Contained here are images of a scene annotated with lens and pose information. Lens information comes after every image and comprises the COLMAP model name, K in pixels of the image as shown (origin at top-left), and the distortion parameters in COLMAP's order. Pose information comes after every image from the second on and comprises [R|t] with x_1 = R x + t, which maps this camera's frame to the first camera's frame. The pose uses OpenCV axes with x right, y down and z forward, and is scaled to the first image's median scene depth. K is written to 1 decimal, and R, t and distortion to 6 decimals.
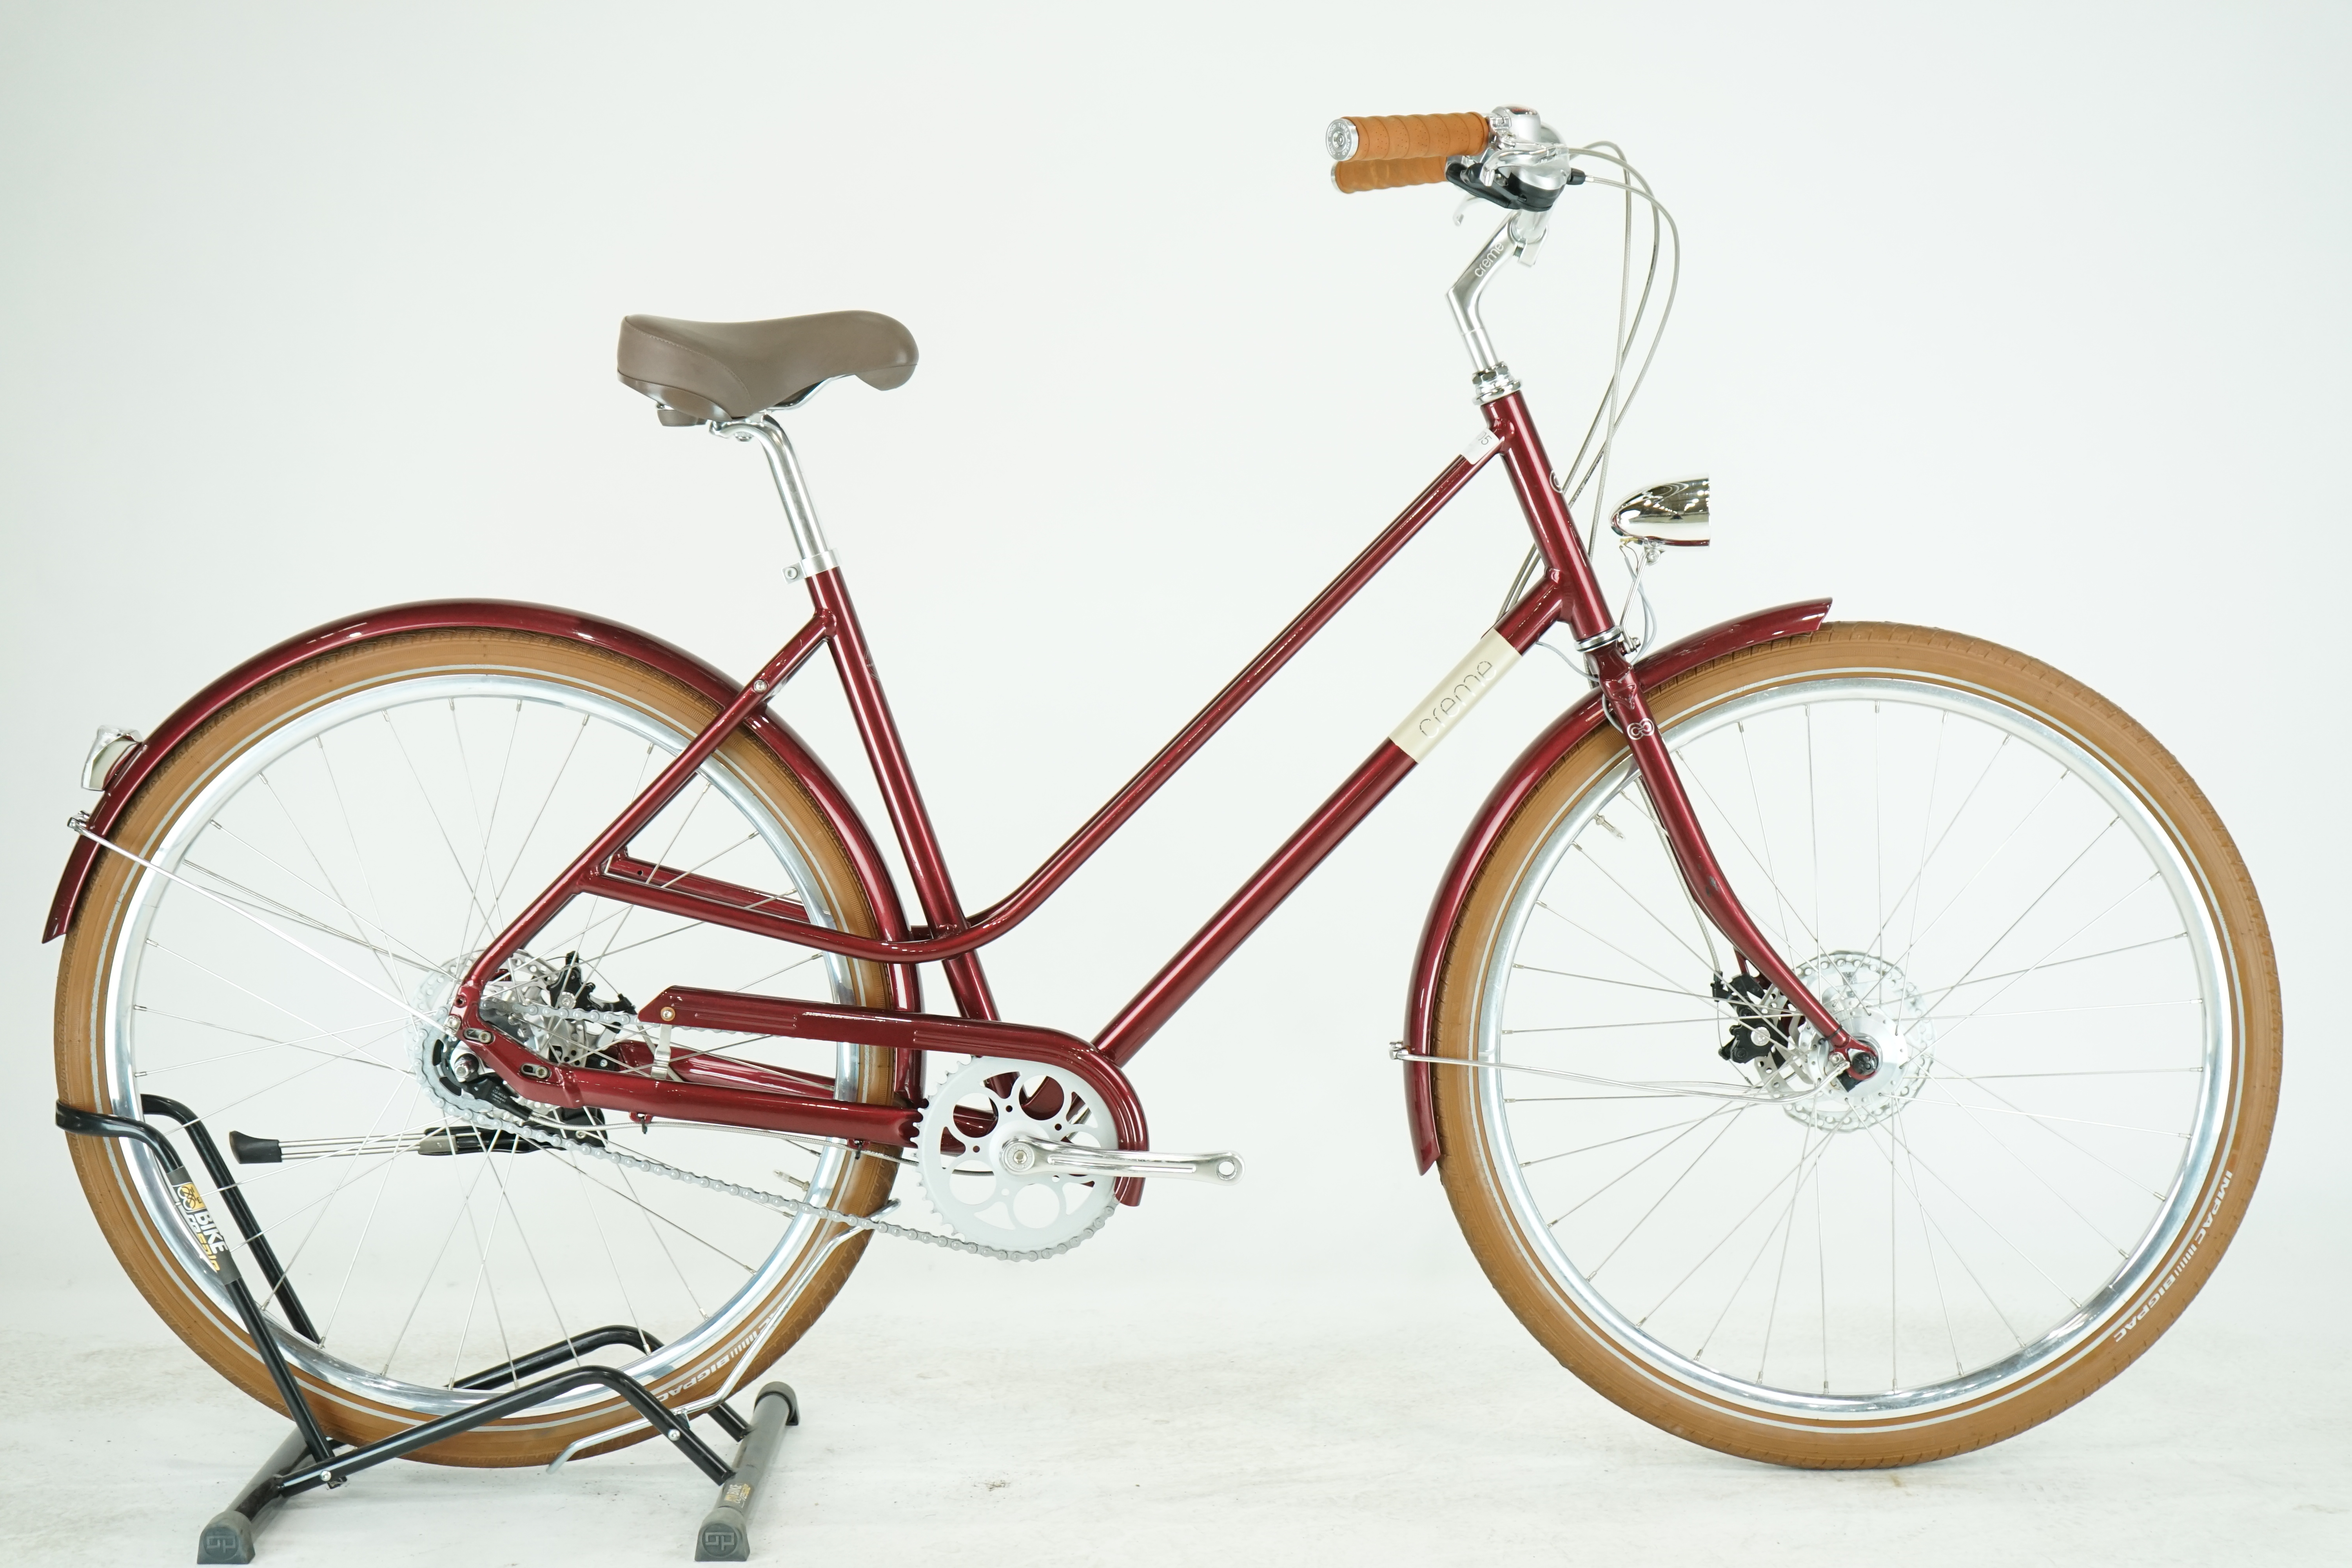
lens RADIAL K [[3573.3, 0, 1176.0], [0, 3573.3, 784.0], [0, 0, 1]] dist [-0.037661, -0.142355]
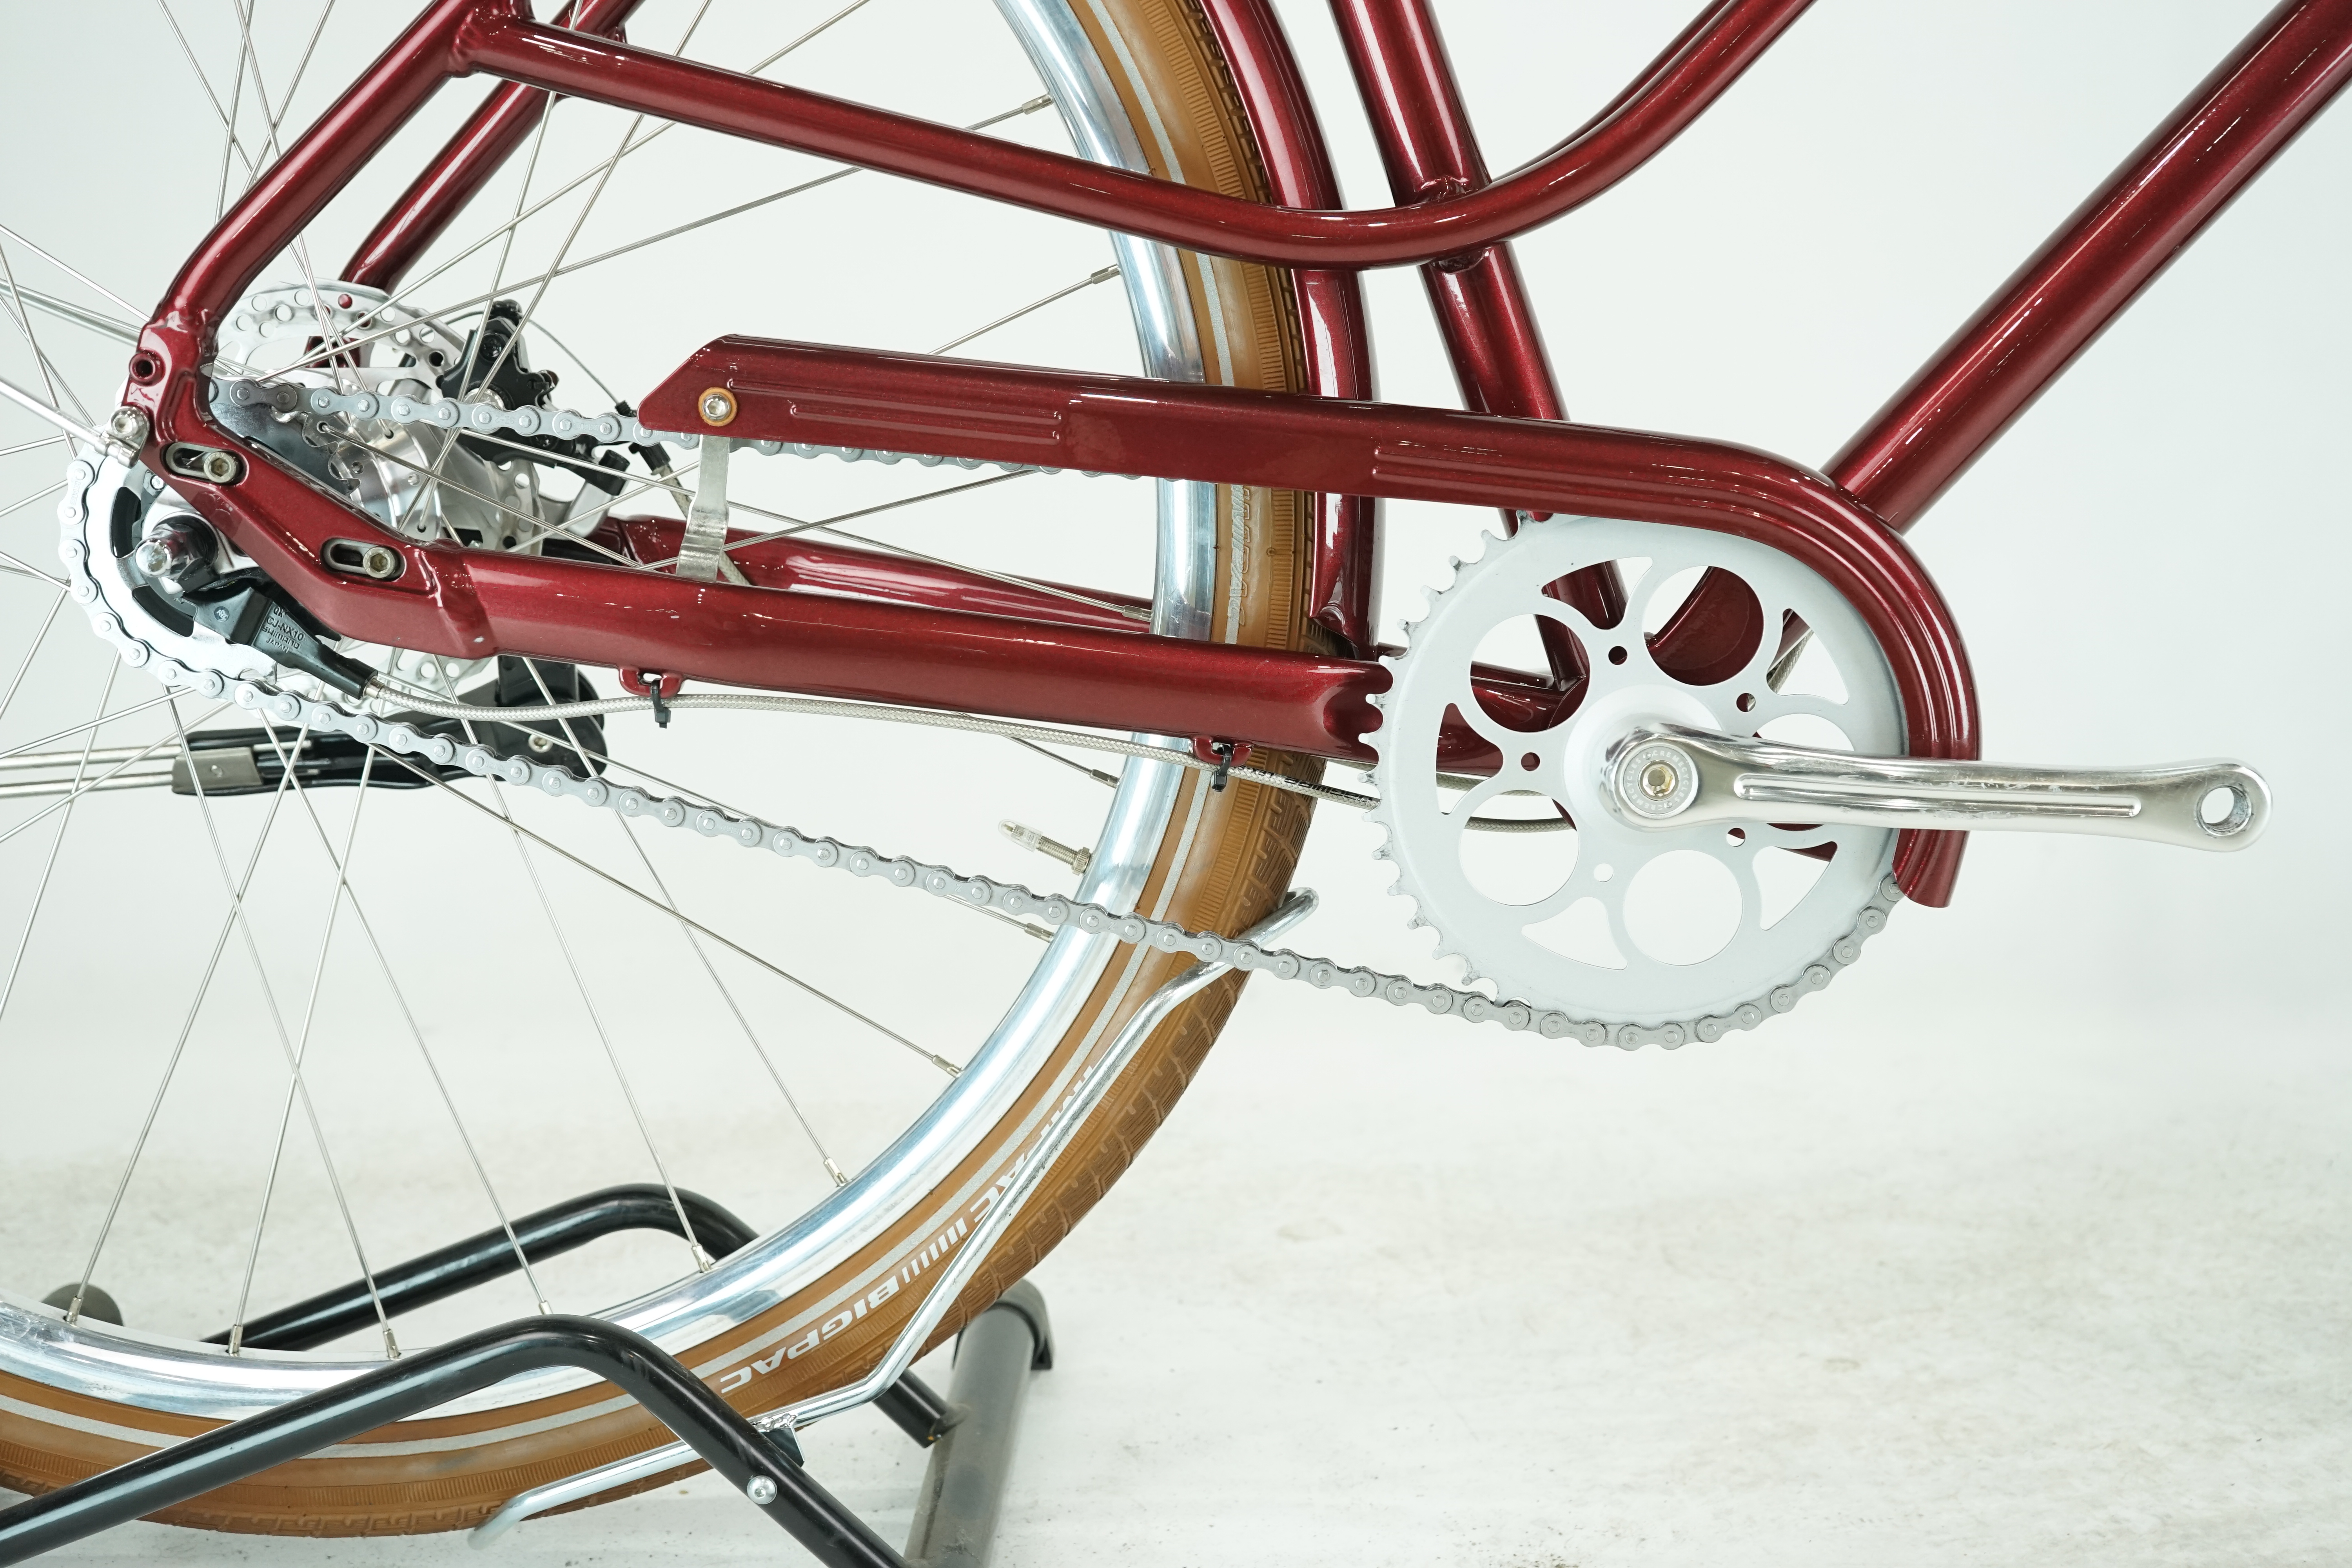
lens RADIAL K [[2783.4, 0, 1176.0], [0, 2783.4, 784.0], [0, 0, 1]] dist [-0.005333, 0.001554]
pose [[0.999533, -0.007928, -0.029509, -0.084835], [0.010501, 0.996059, 0.088065, 0.077613], [0.028695, -0.088334, 0.995678, 0.698310]]
